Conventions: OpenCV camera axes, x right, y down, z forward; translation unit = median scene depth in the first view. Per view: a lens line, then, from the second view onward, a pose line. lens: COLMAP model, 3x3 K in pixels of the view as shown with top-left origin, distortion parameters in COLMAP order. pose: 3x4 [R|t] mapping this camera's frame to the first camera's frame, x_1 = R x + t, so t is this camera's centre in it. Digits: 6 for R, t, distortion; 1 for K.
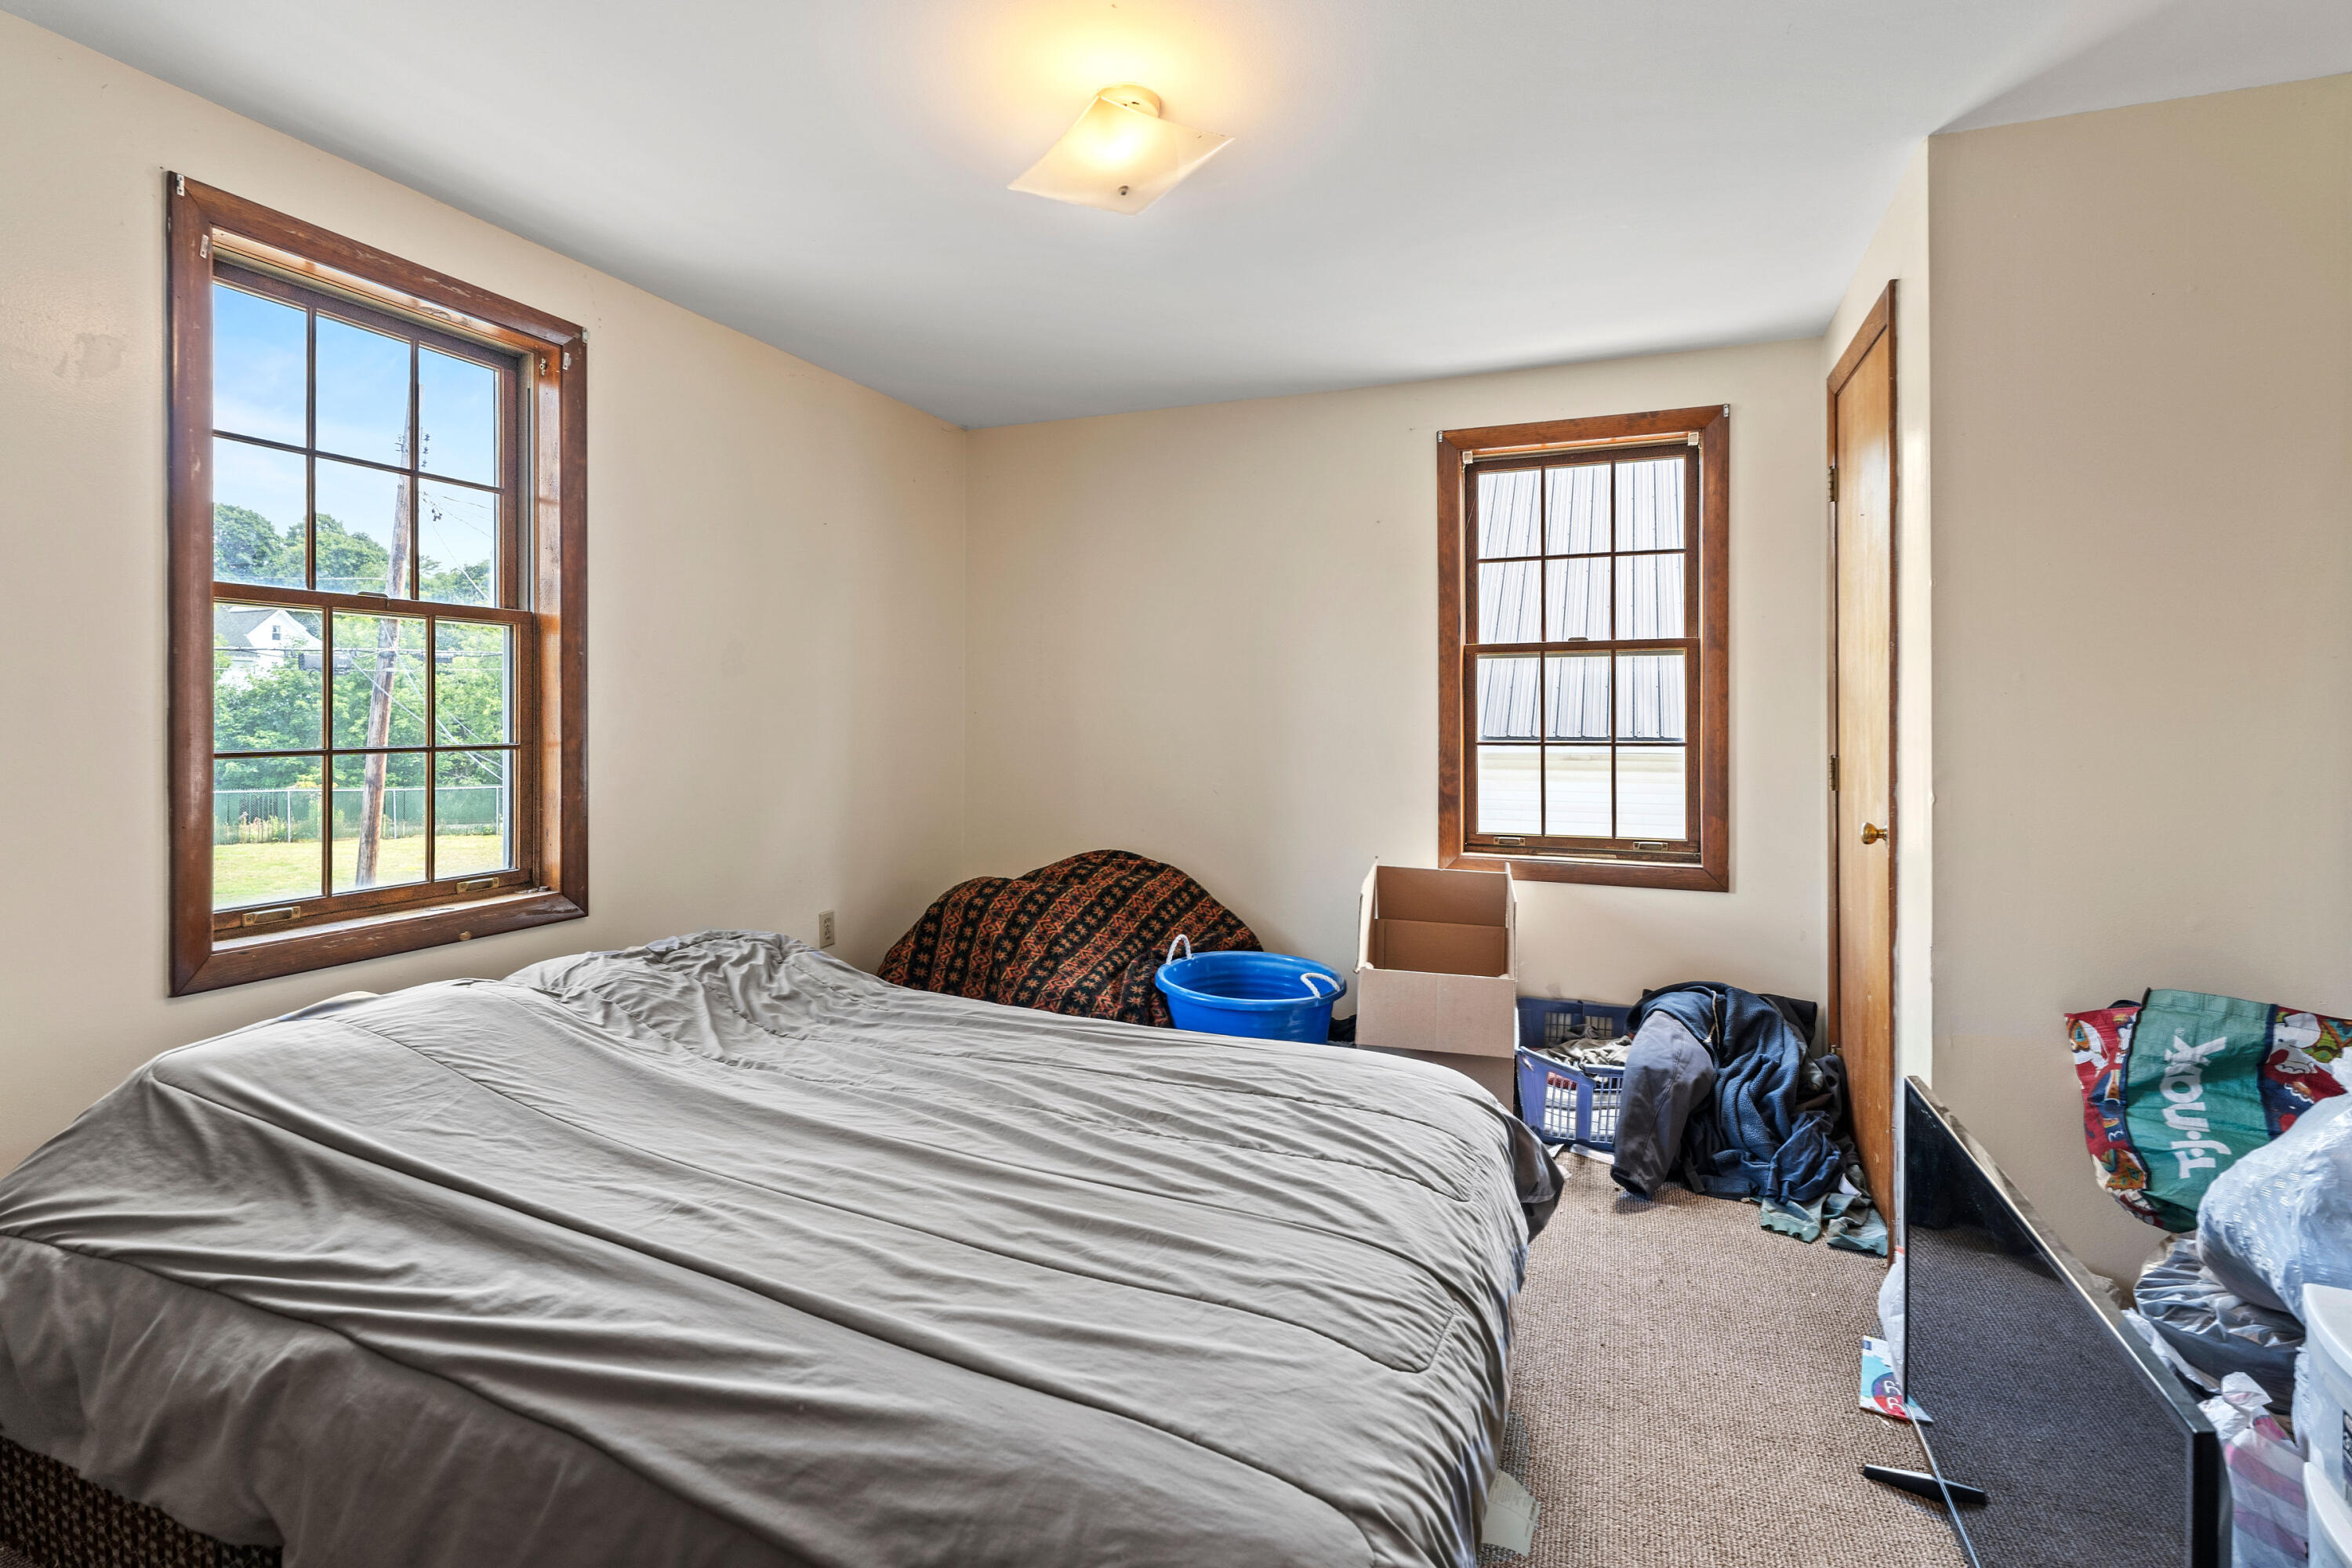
lens RADIAL K [[1016.3, 0, 1173.1], [0, 1016.3, 704.8], [0, 0, 1]] dist [-0.001081, 0.000689]
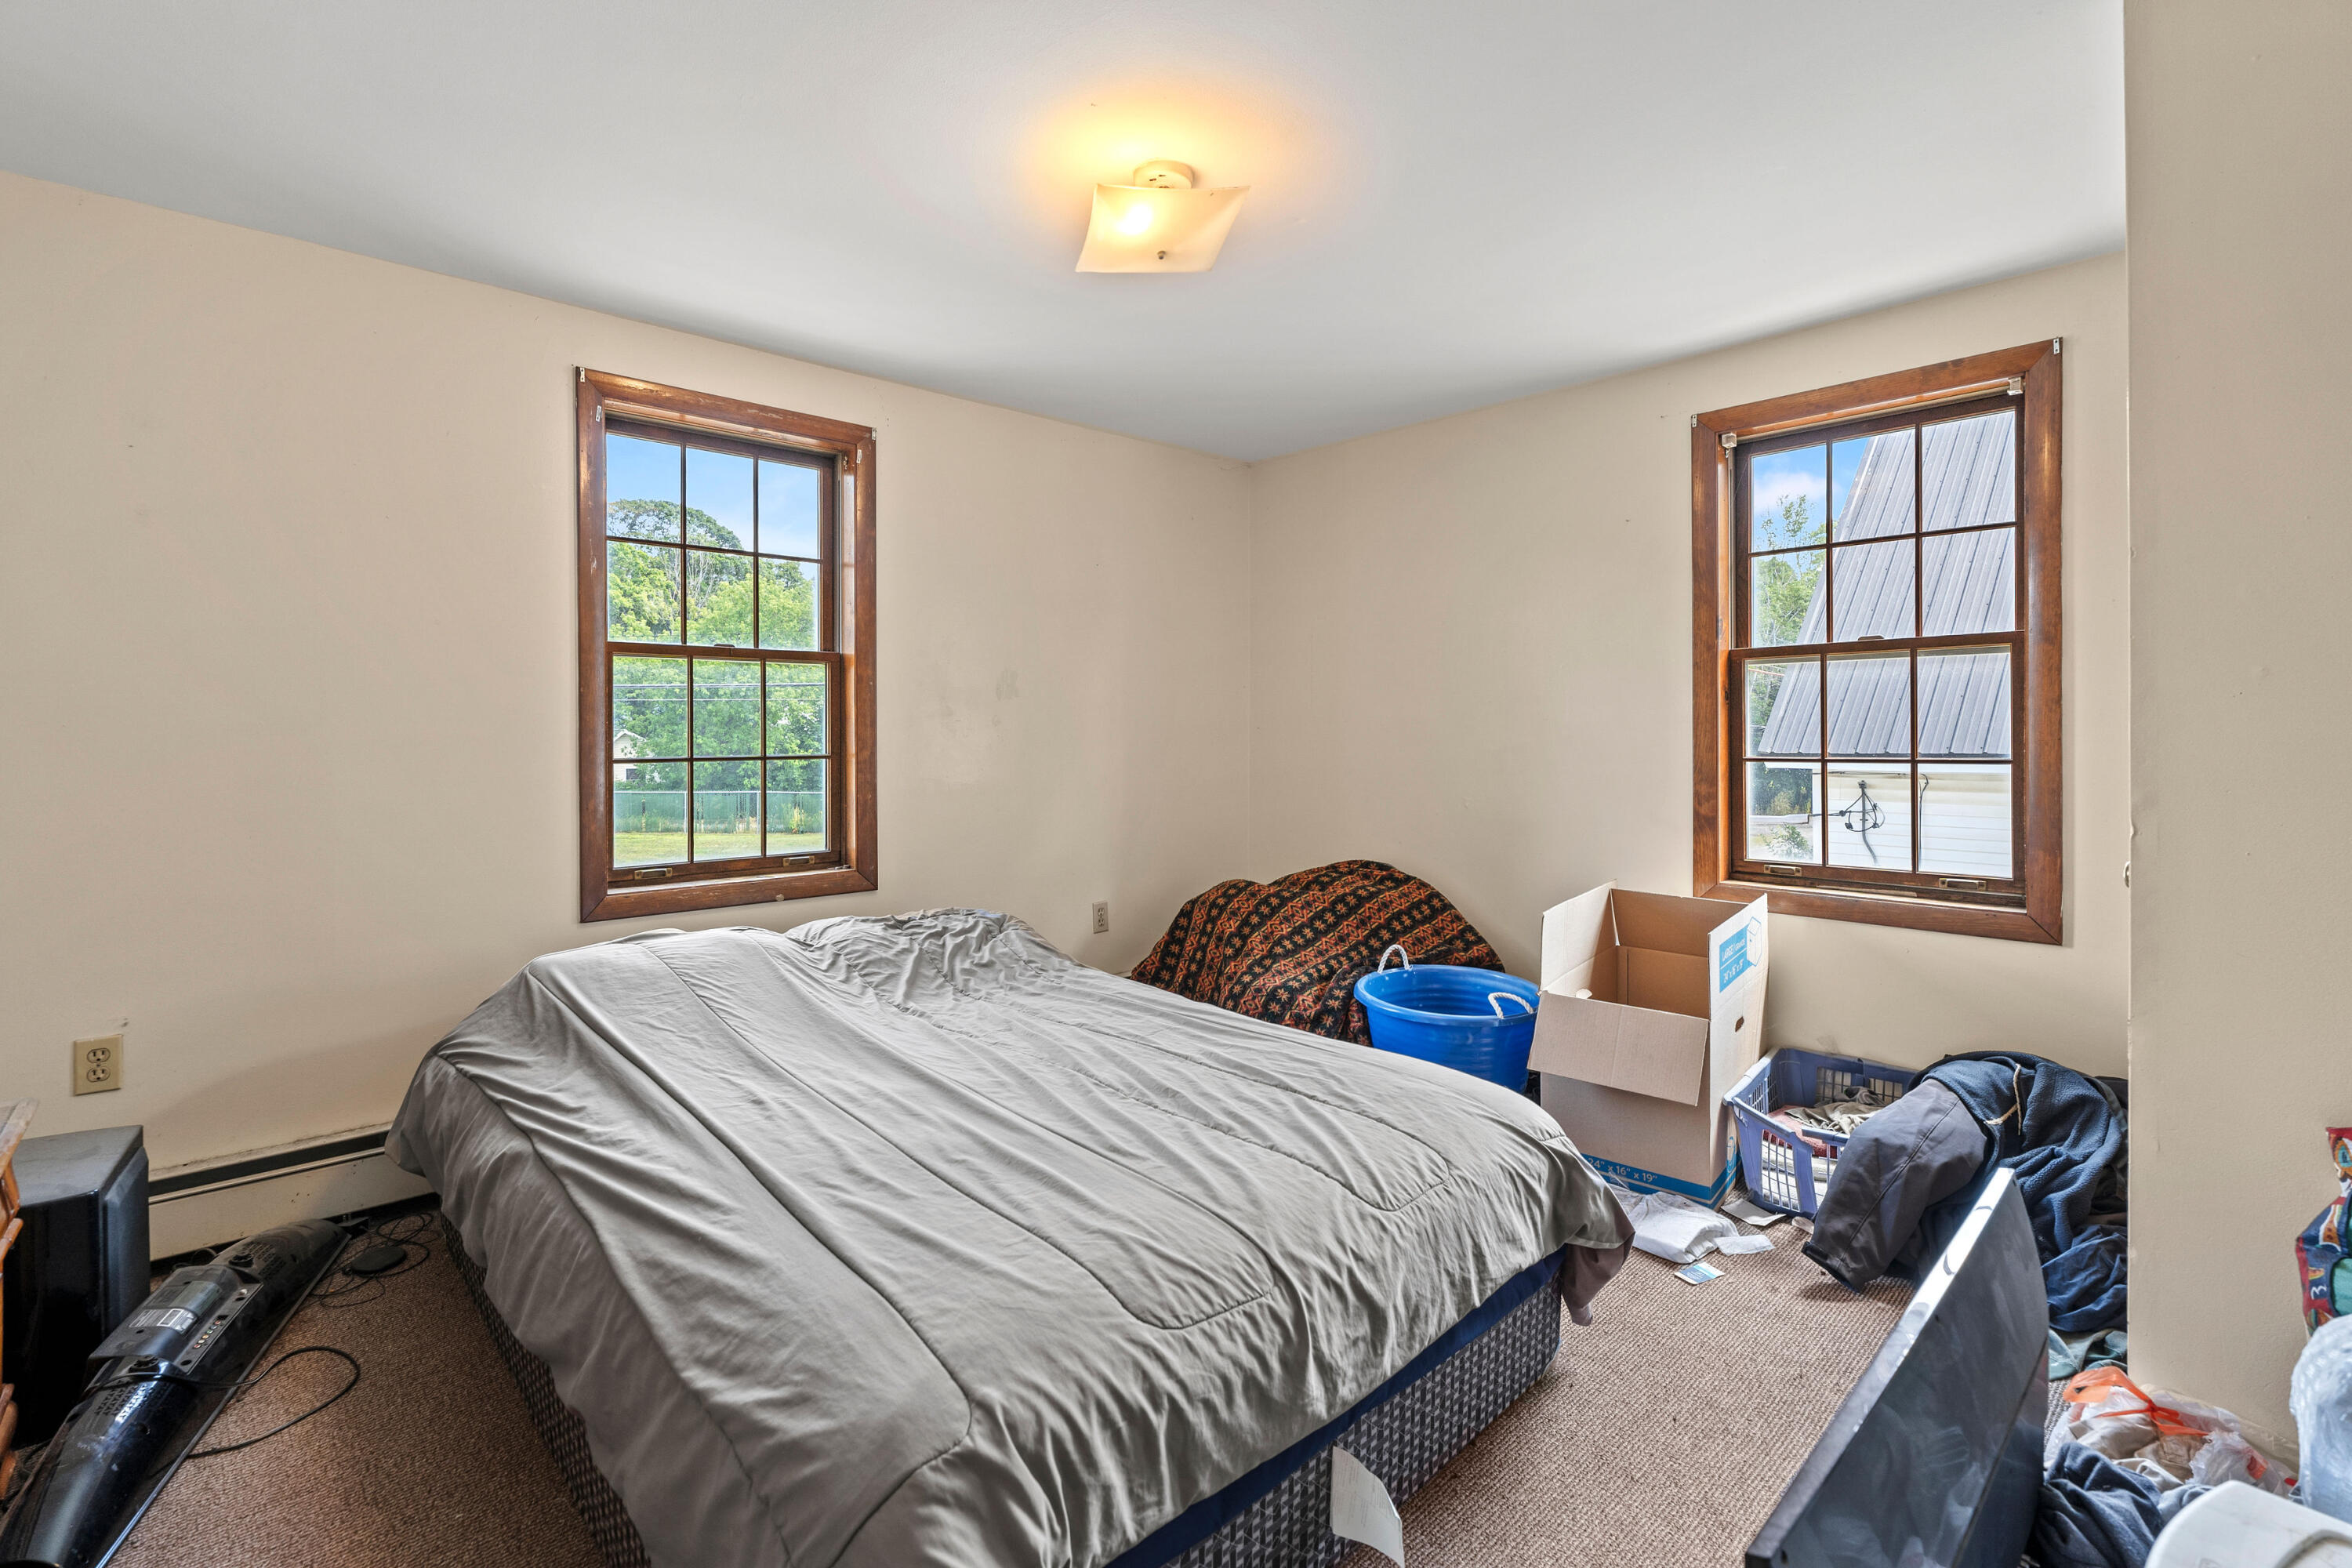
lens RADIAL K [[999.3, 0, 1219.9], [0, 999.3, 724.9], [0, 0, 1]] dist [0.001700, -0.000068]
pose [[0.920319, -0.007527, -0.391095, 0.308235], [0.009447, 0.999951, 0.002986, 0.001319], [0.391054, -0.006442, 0.920345, 0.015254]]
